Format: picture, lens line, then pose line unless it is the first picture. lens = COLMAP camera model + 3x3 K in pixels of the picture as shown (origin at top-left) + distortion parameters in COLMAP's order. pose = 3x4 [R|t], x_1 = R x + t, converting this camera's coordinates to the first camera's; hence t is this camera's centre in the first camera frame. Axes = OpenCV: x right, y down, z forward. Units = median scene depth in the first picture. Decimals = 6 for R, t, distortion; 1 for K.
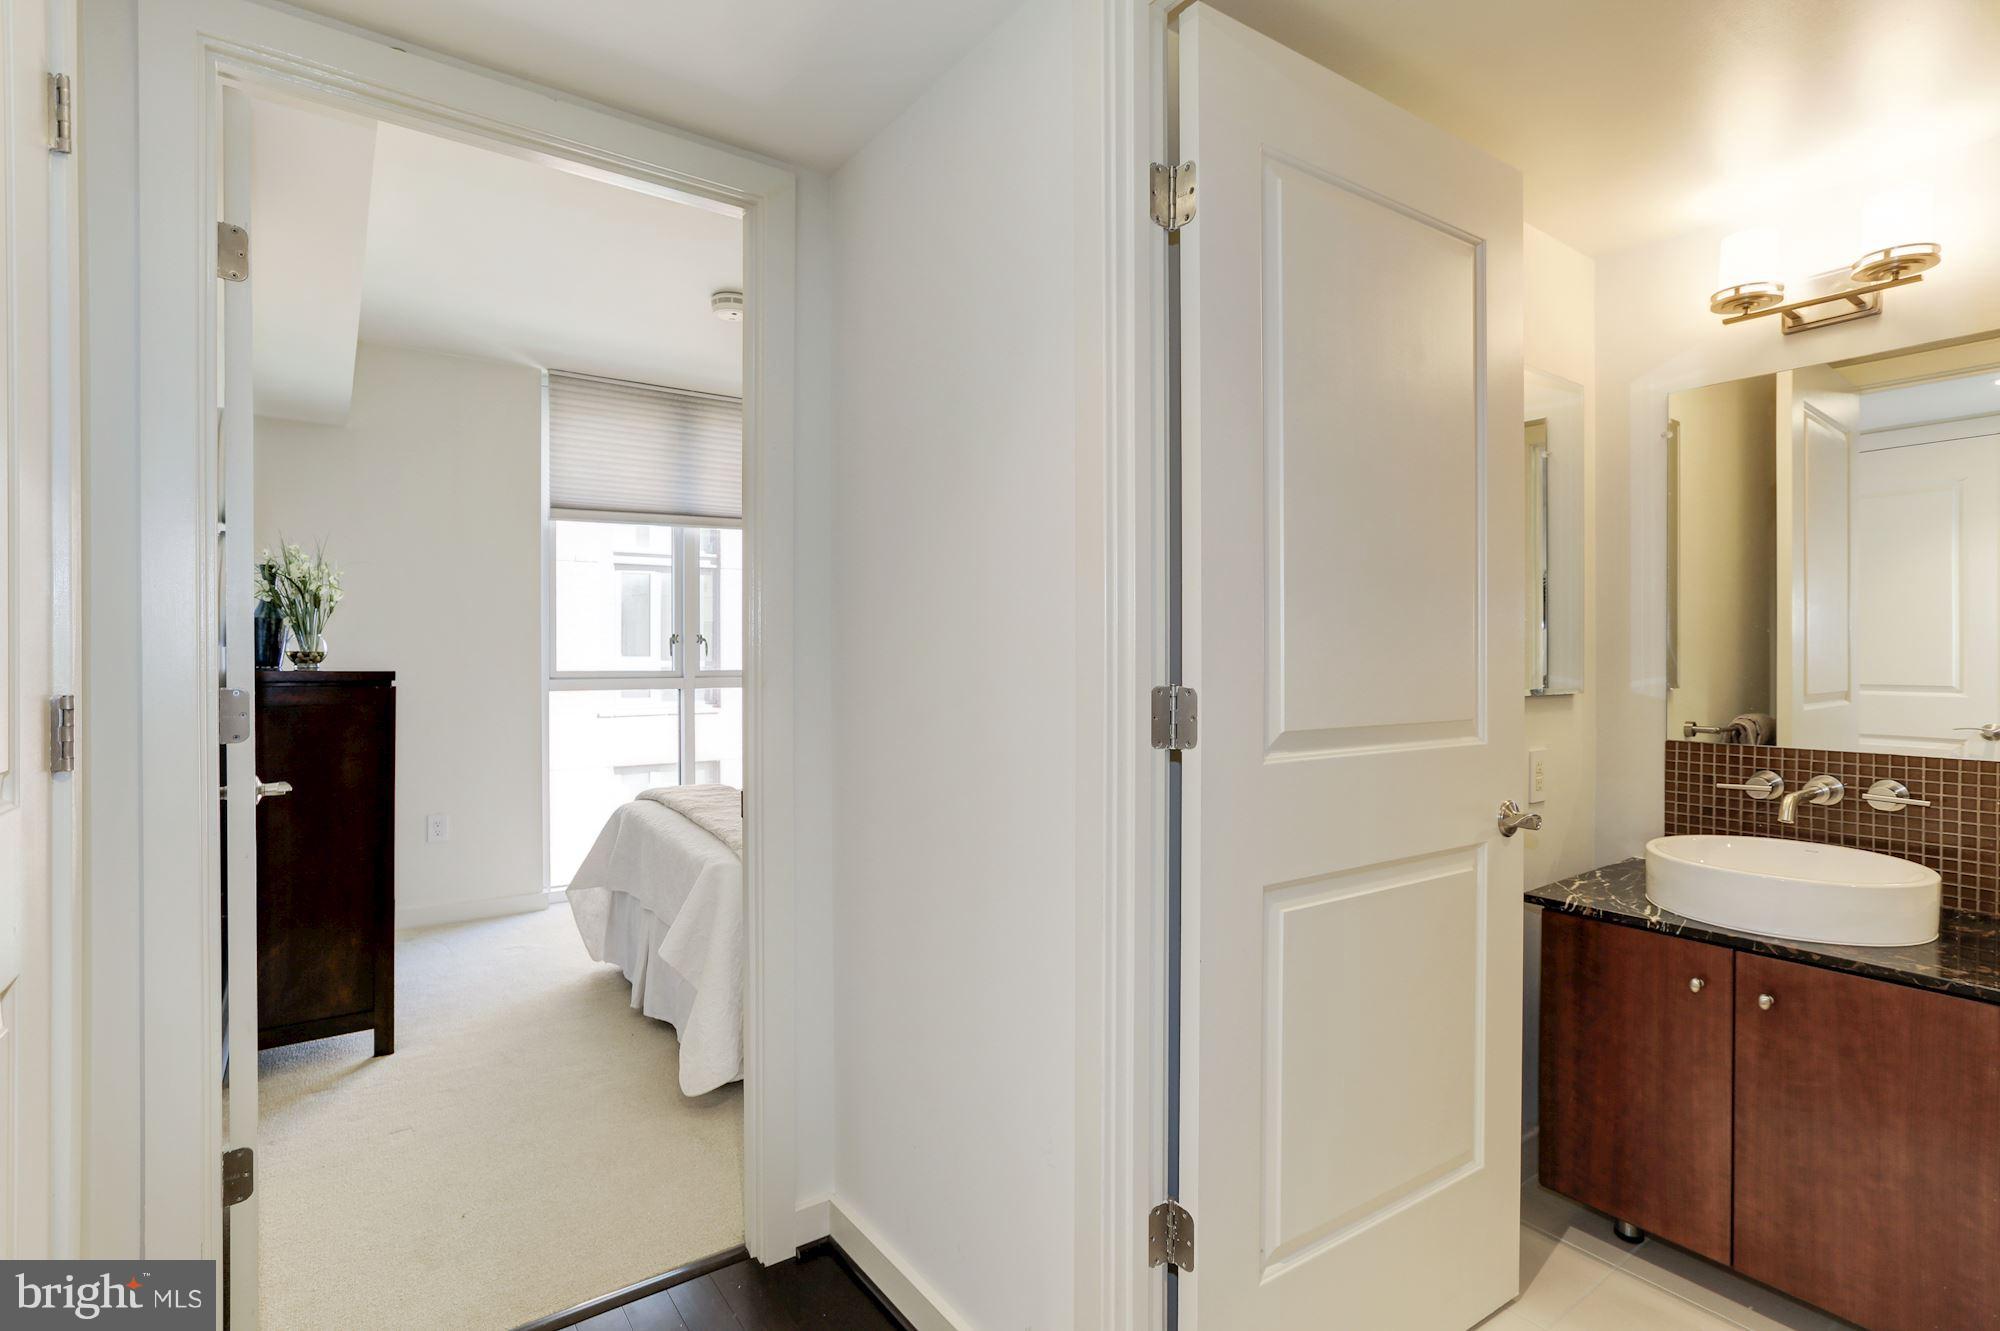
lens RADIAL K [[980.3, 0, 971.0], [0, 980.3, 658.3], [0, 0, 1]] dist [-0.030408, 0.020781]
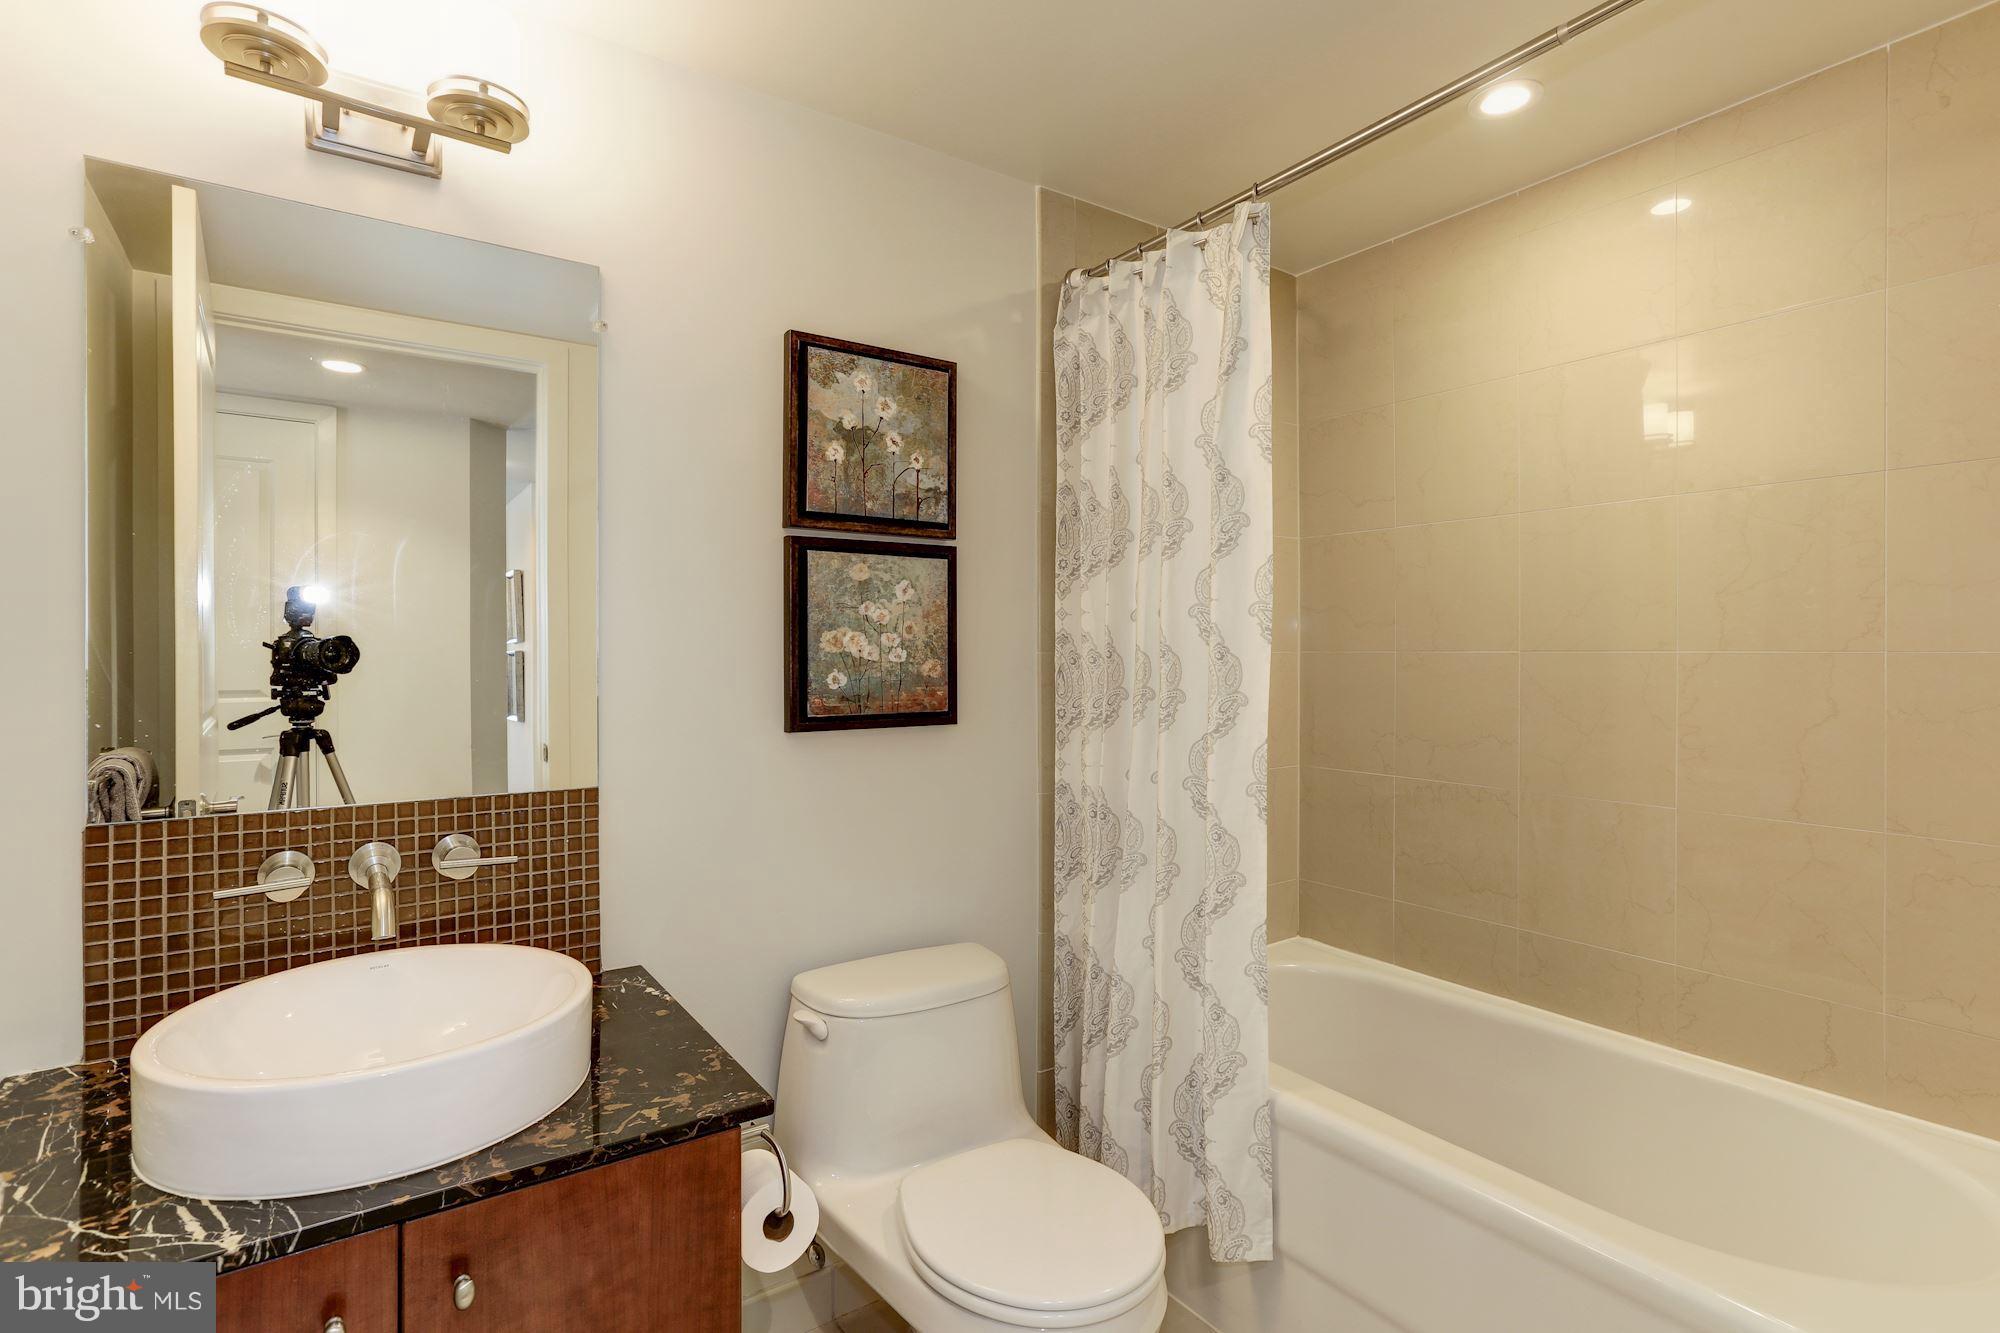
lens RADIAL K [[937.6, 0, 987.2], [0, 937.6, 657.8], [0, 0, 1]] dist [-0.031001, 0.016966]
pose [[-0.012226, -0.004845, 0.999914, 0.252774], [0.007118, 0.999963, 0.004932, -0.005252], [-0.999900, 0.007178, -0.012191, 0.608596]]
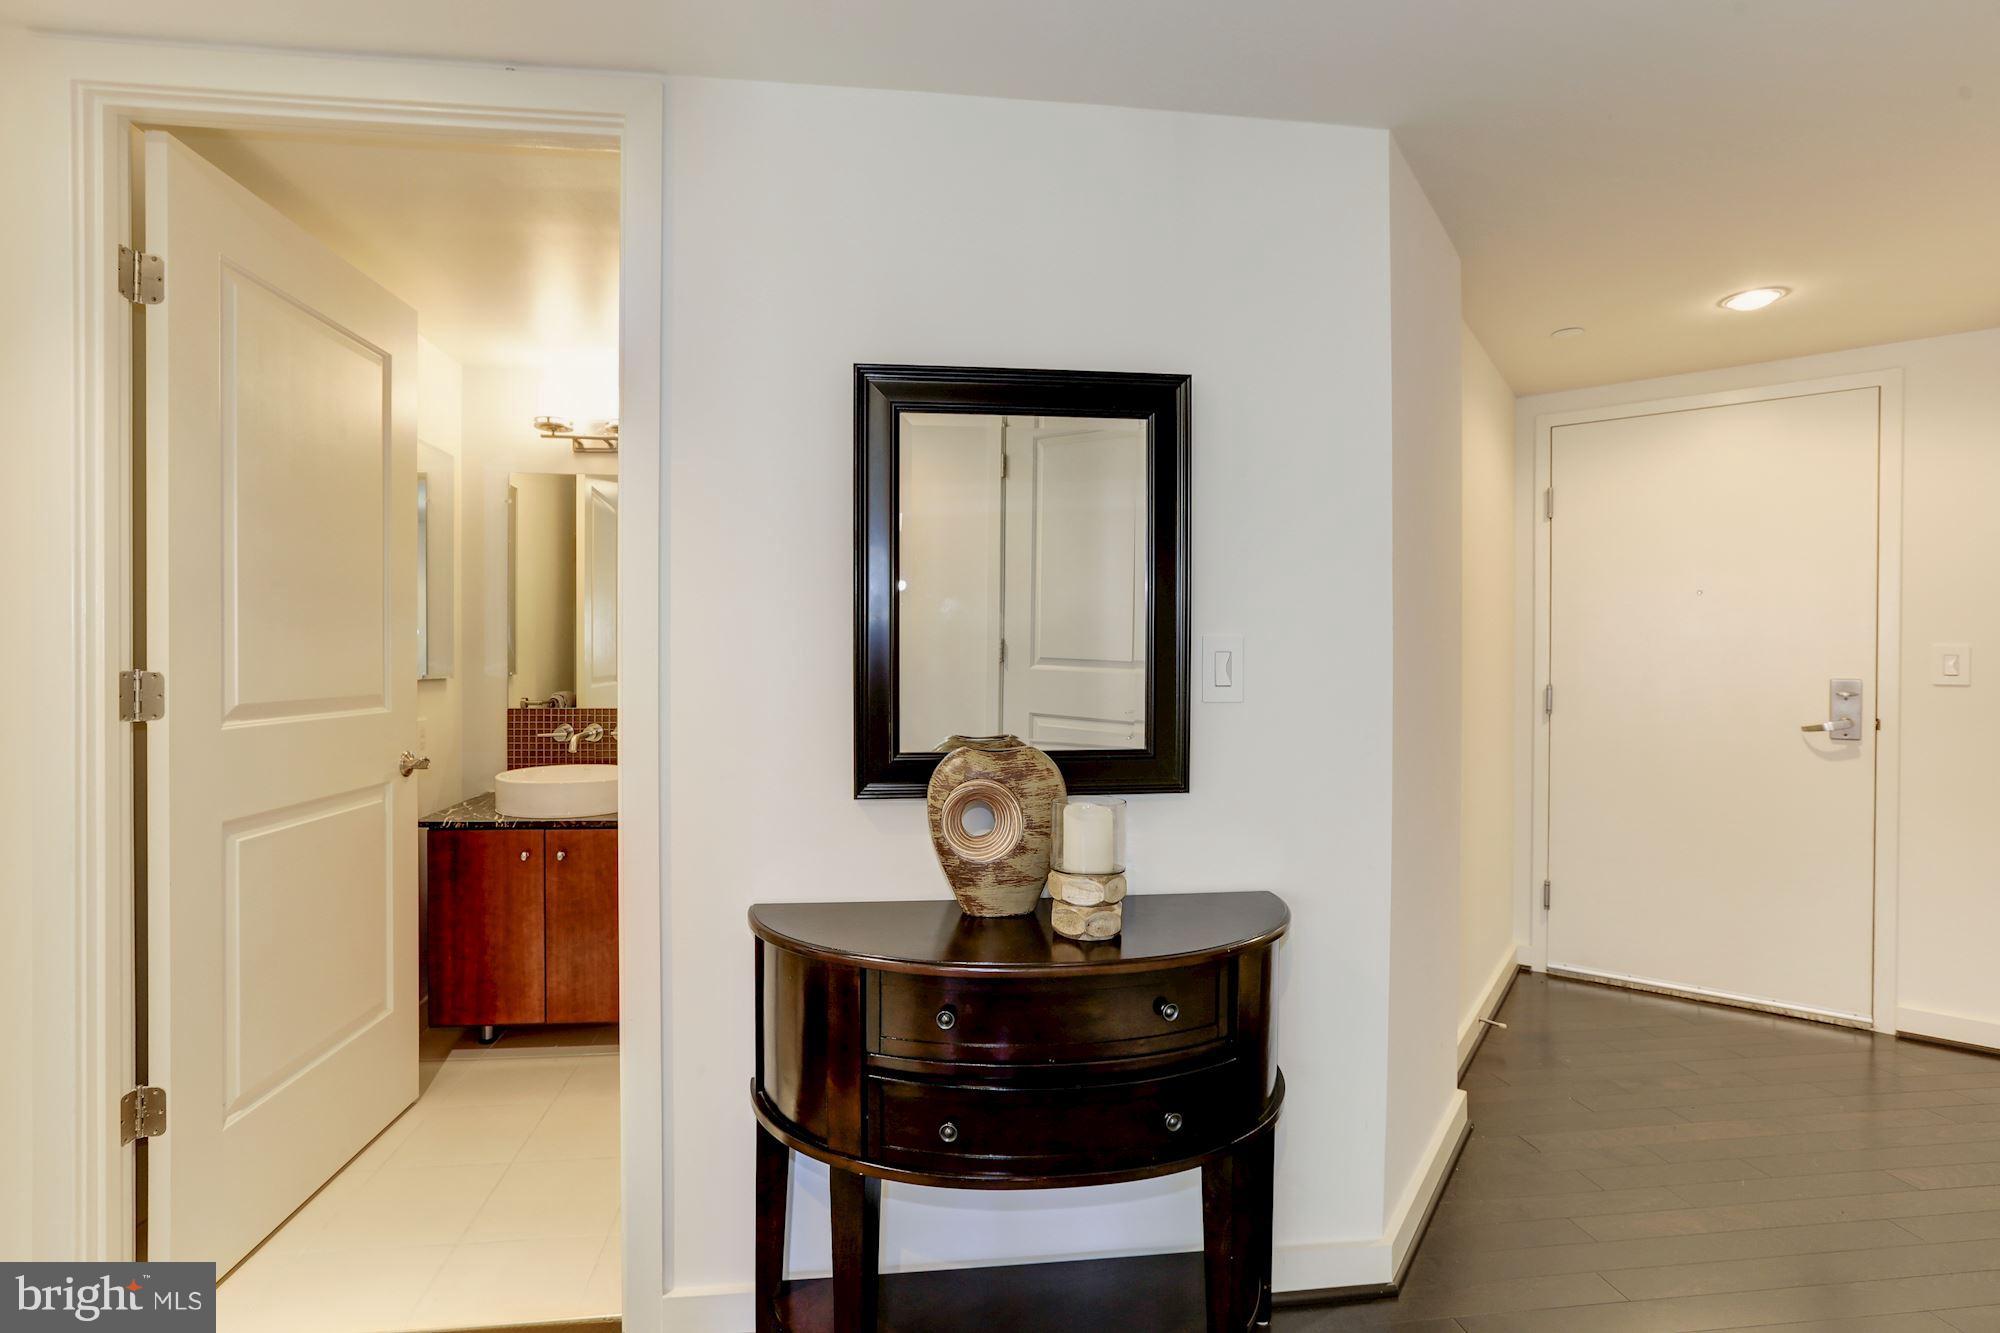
lens RADIAL K [[939.5, 0, 1000.0], [0, 939.5, 666.5], [0, 0, 1]] dist [-0.050030, 0.021336]
pose [[0.452975, -0.007764, 0.891489, -0.231535], [-0.001446, 0.999954, 0.009443, 0.007139], [-0.891522, -0.005567, 0.452943, -0.351205]]
